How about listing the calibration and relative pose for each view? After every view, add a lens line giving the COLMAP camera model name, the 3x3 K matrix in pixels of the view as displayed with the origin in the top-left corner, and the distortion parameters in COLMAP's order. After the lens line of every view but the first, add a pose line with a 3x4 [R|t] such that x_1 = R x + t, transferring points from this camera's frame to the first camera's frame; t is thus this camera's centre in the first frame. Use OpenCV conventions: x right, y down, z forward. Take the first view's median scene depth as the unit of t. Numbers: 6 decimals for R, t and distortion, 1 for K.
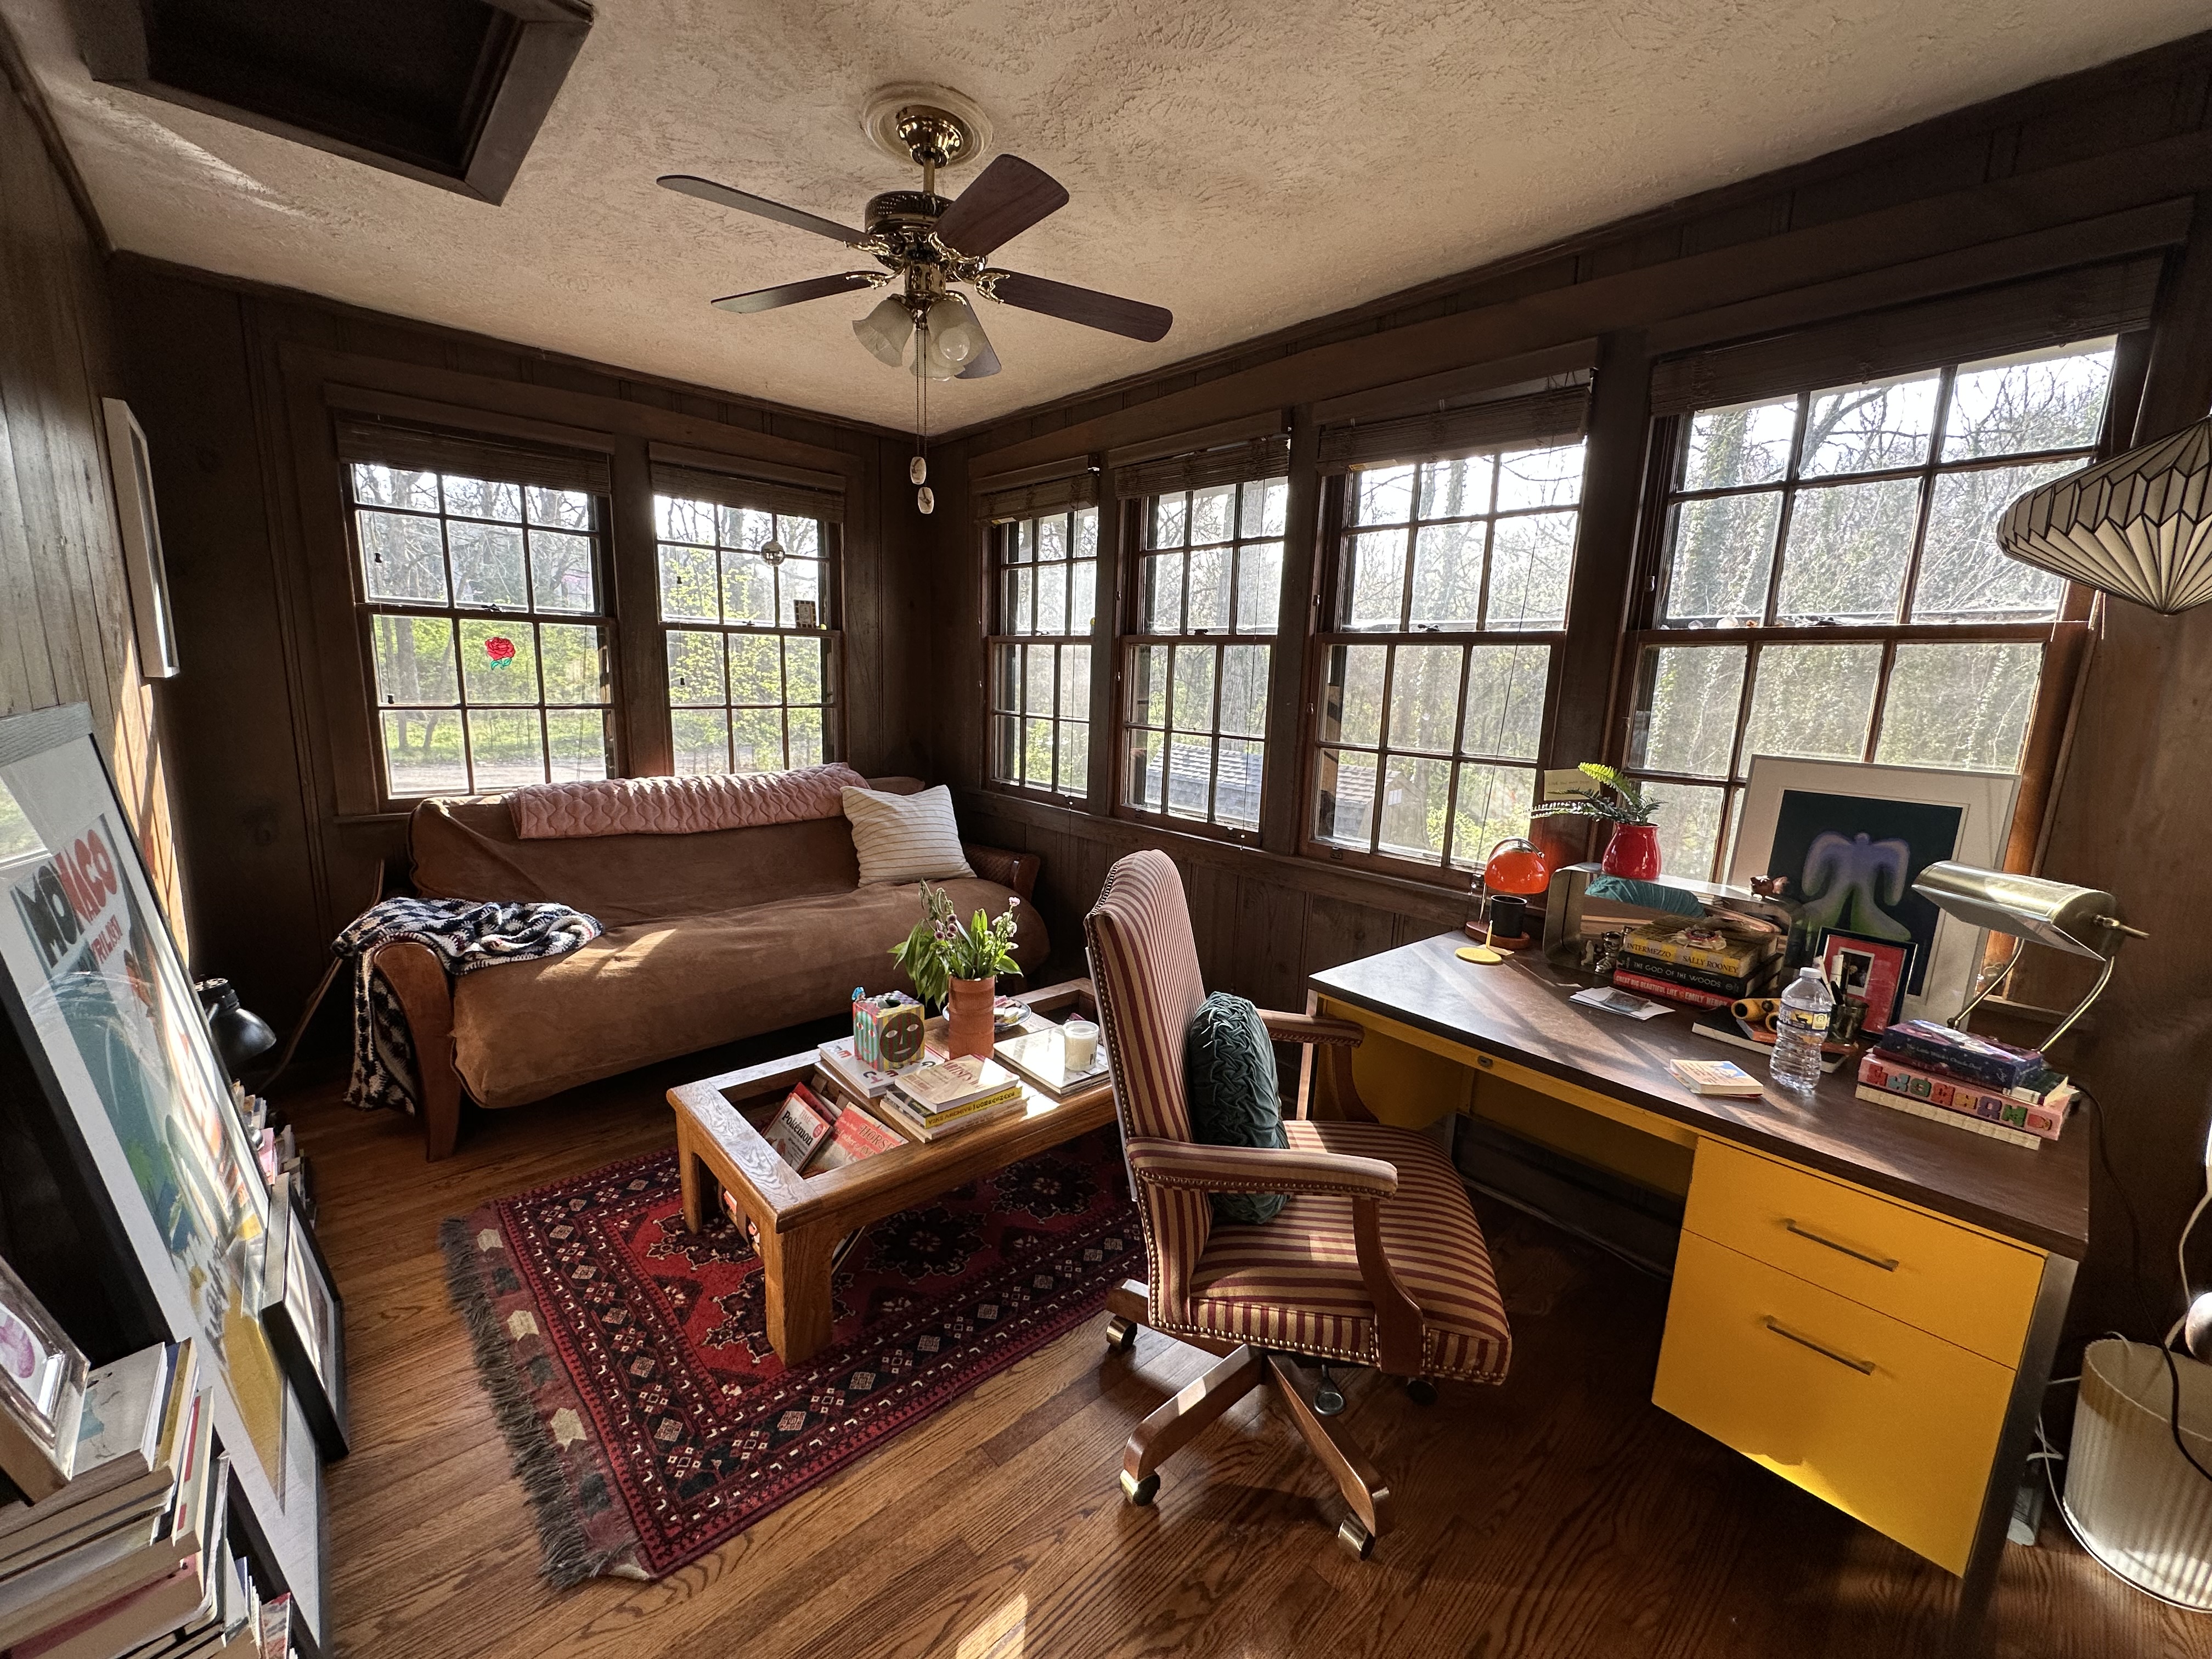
lens RADIAL K [[880.9, 0, 1107.5], [0, 880.9, 828.3], [0, 0, 1]] dist [-0.001881, 0.000185]
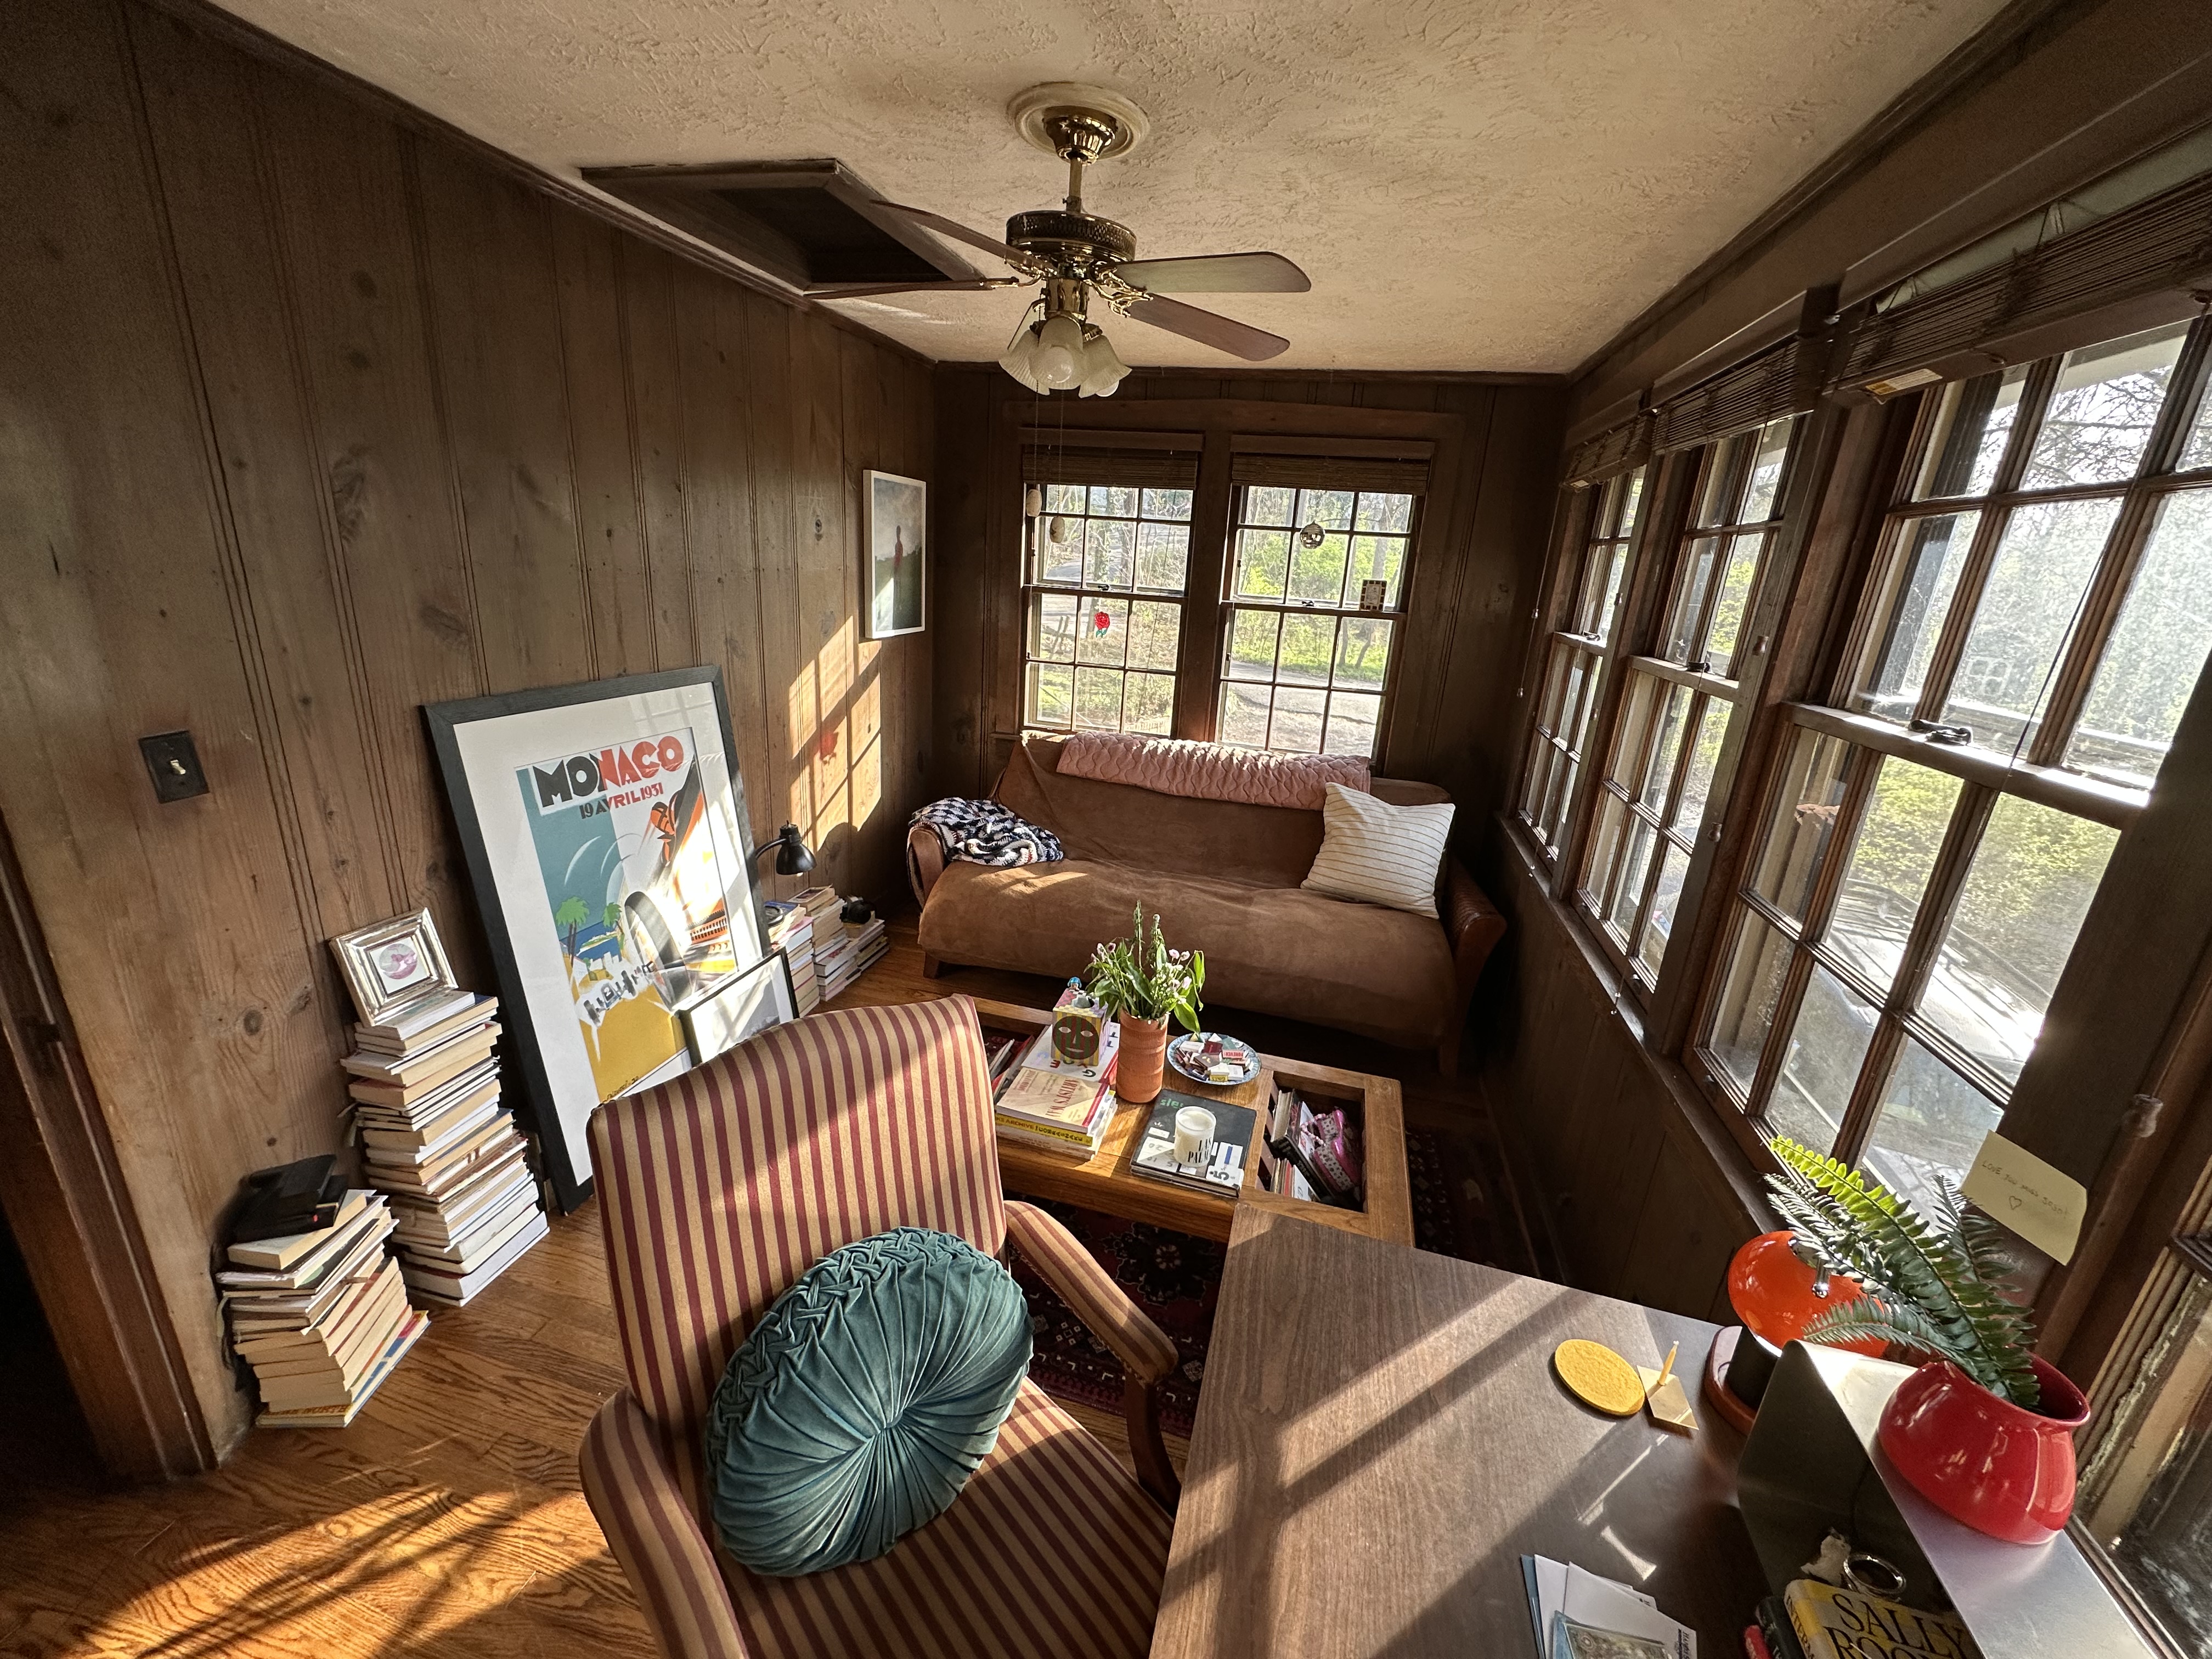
lens RADIAL K [[880.9, 0, 1107.5], [0, 880.9, 828.3], [0, 0, 1]] dist [-0.001881, 0.000185]
pose [[0.544793, 0.252686, -0.799594, 0.415142], [-0.193412, 0.965674, 0.173391, -0.141740], [0.815961, 0.060189, 0.574965, 0.306747]]
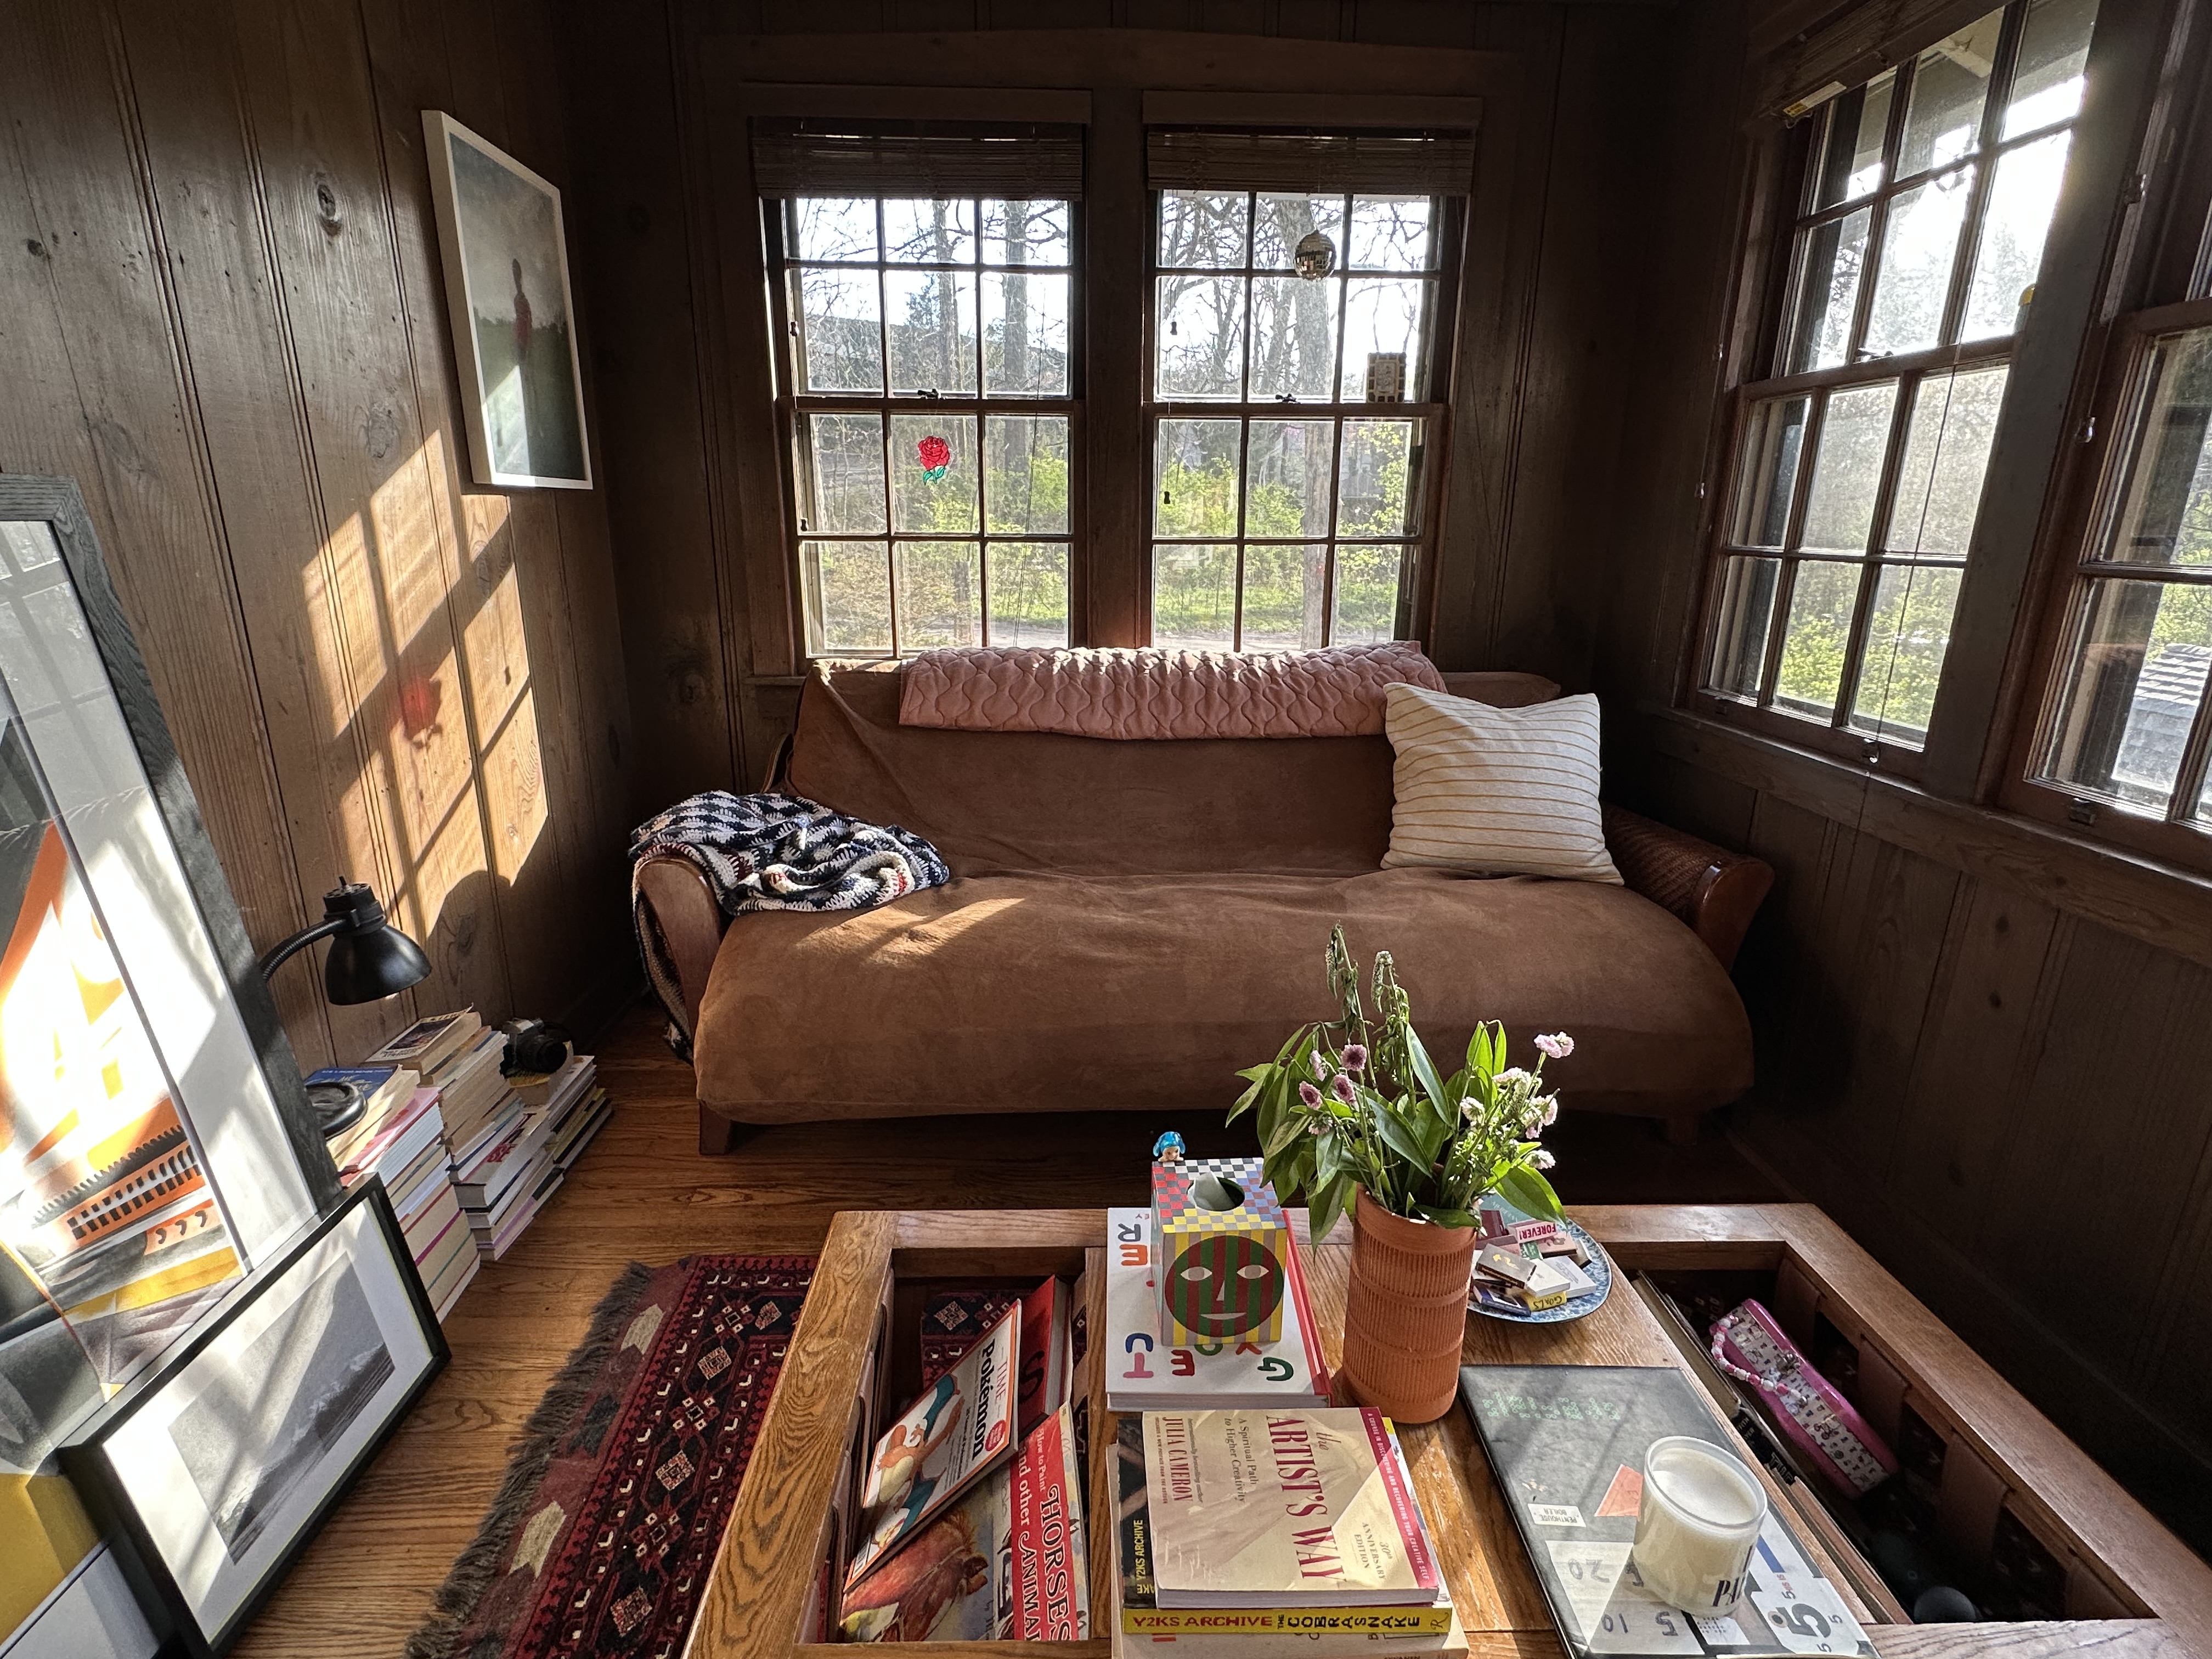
lens RADIAL K [[1080.1, 0, 1103.3], [0, 1080.1, 833.8], [0, 0, 1]] dist [-0.002223, 0.000709]
pose [[0.759891, 0.158005, -0.630555, 0.010991], [-0.098524, 0.986798, 0.128540, -0.027628], [0.642541, -0.035551, 0.765427, 0.425670]]
